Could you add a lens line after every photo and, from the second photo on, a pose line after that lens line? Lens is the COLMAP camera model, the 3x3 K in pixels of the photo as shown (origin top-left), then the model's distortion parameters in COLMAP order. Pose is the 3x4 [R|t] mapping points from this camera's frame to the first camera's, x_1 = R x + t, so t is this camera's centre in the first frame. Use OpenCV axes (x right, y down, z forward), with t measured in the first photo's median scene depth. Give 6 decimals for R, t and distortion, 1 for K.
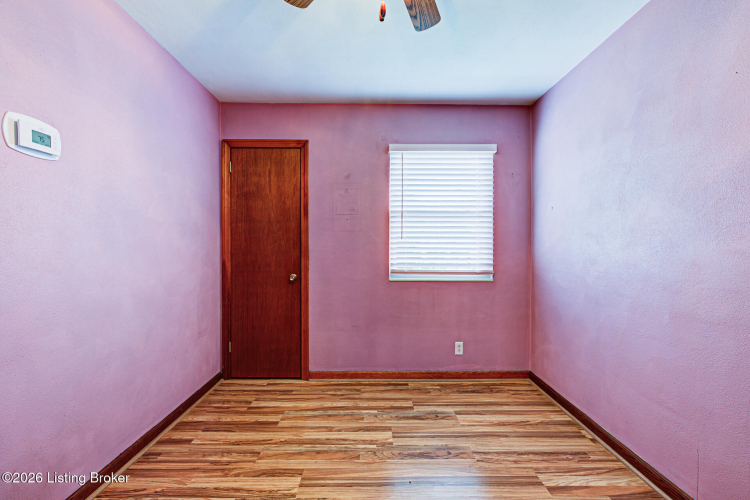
lens RADIAL K [[312.5, 0, 376.7], [0, 312.5, 248.7], [0, 0, 1]] dist [0.000732, 0.001805]
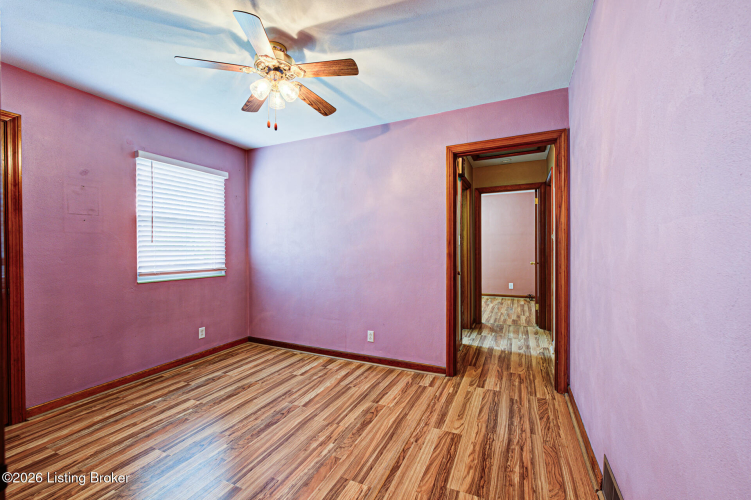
lens RADIAL K [[313.0, 0, 376.8], [0, 313.0, 245.6], [0, 0, 1]] dist [0.000732, 0.001805]
pose [[0.426127, 0.003192, 0.904658, -0.562274], [0.008106, 0.999940, -0.007346, -0.007211], [-0.904627, 0.010463, 0.426075, -0.144485]]
